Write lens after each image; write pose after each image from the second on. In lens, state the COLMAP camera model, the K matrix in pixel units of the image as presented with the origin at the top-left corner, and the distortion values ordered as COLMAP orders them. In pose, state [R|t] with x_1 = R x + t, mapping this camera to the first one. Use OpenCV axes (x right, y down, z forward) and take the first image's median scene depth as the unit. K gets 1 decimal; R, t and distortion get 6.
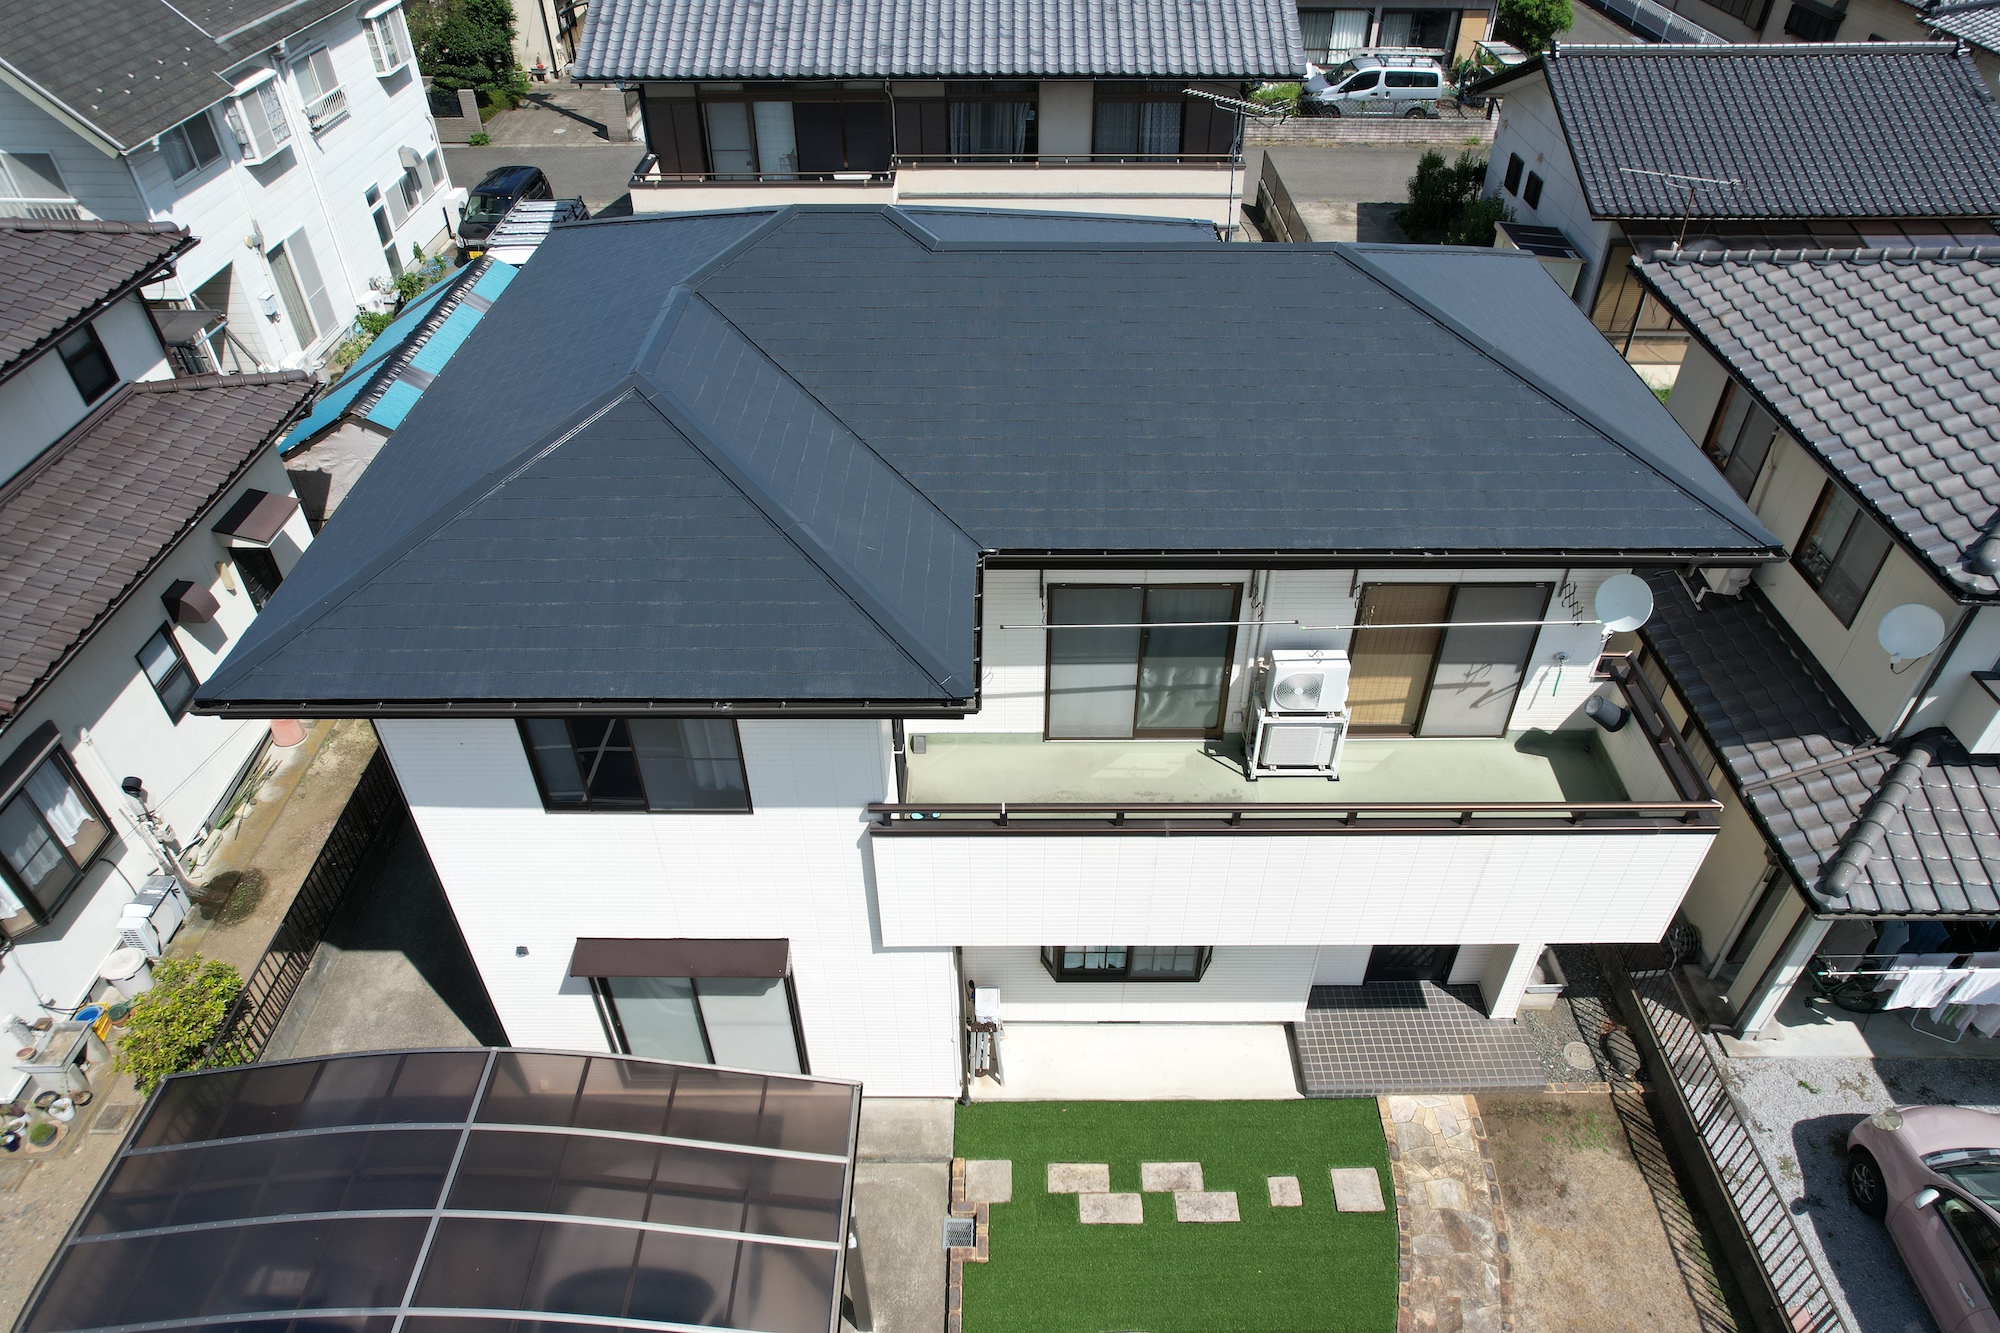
lens RADIAL K [[1266.7, 0, 995.6], [0, 1266.7, 664.6], [0, 0, 1]] dist [-0.026108, 0.019605]
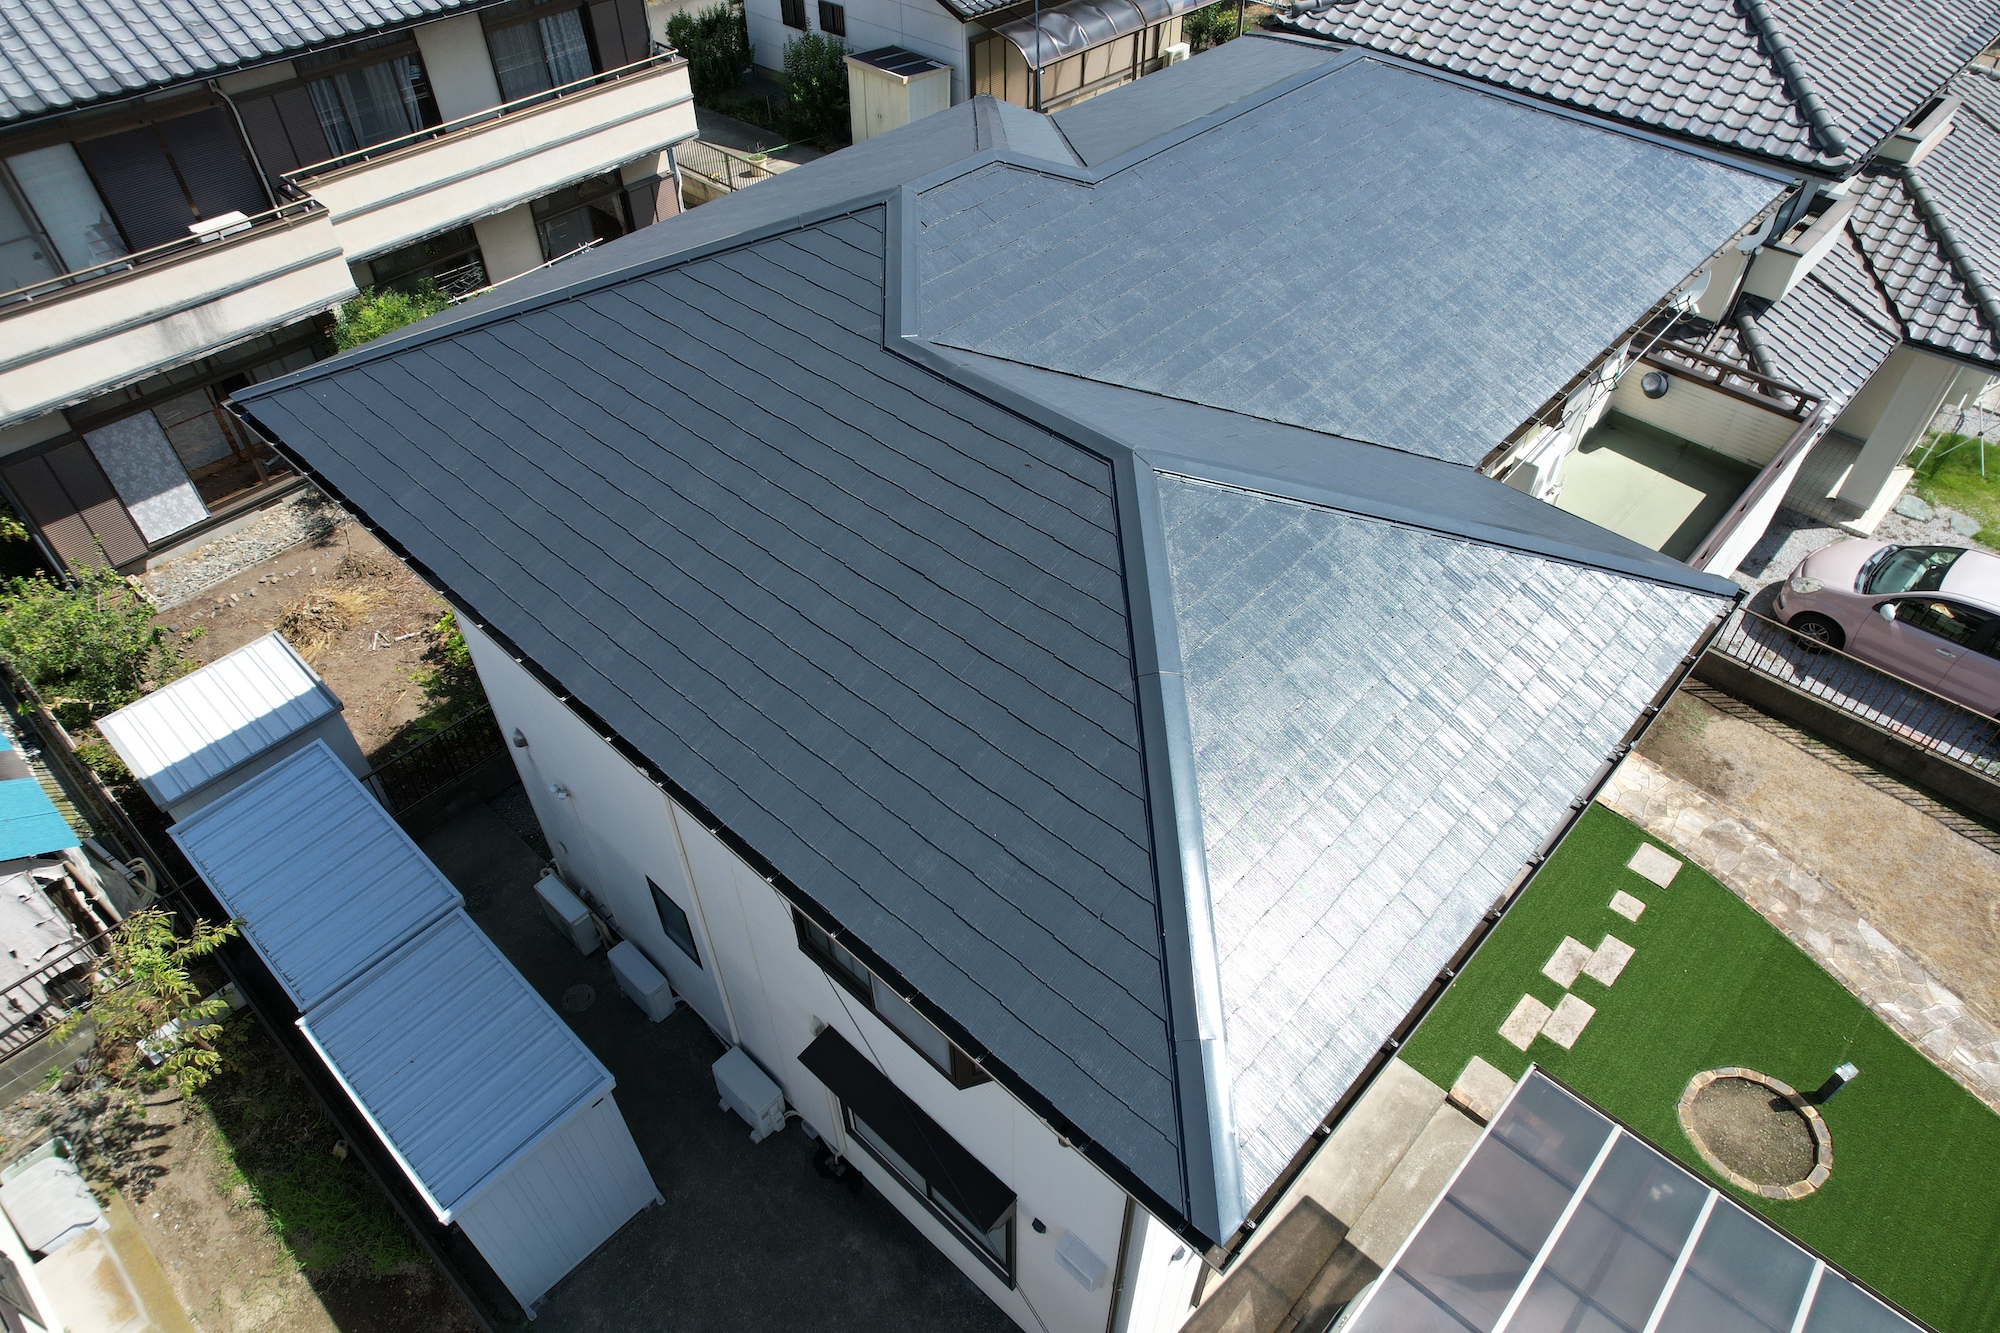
lens RADIAL K [[1266.7, 0, 1017.2], [0, 1266.7, 664.3], [0, 0, 1]] dist [-0.026108, 0.019605]
pose [[0.682911, -0.511650, 0.521390, -0.300640], [0.464277, 0.855045, 0.230967, -0.131342], [-0.563986, 0.084339, 0.821466, 0.192895]]
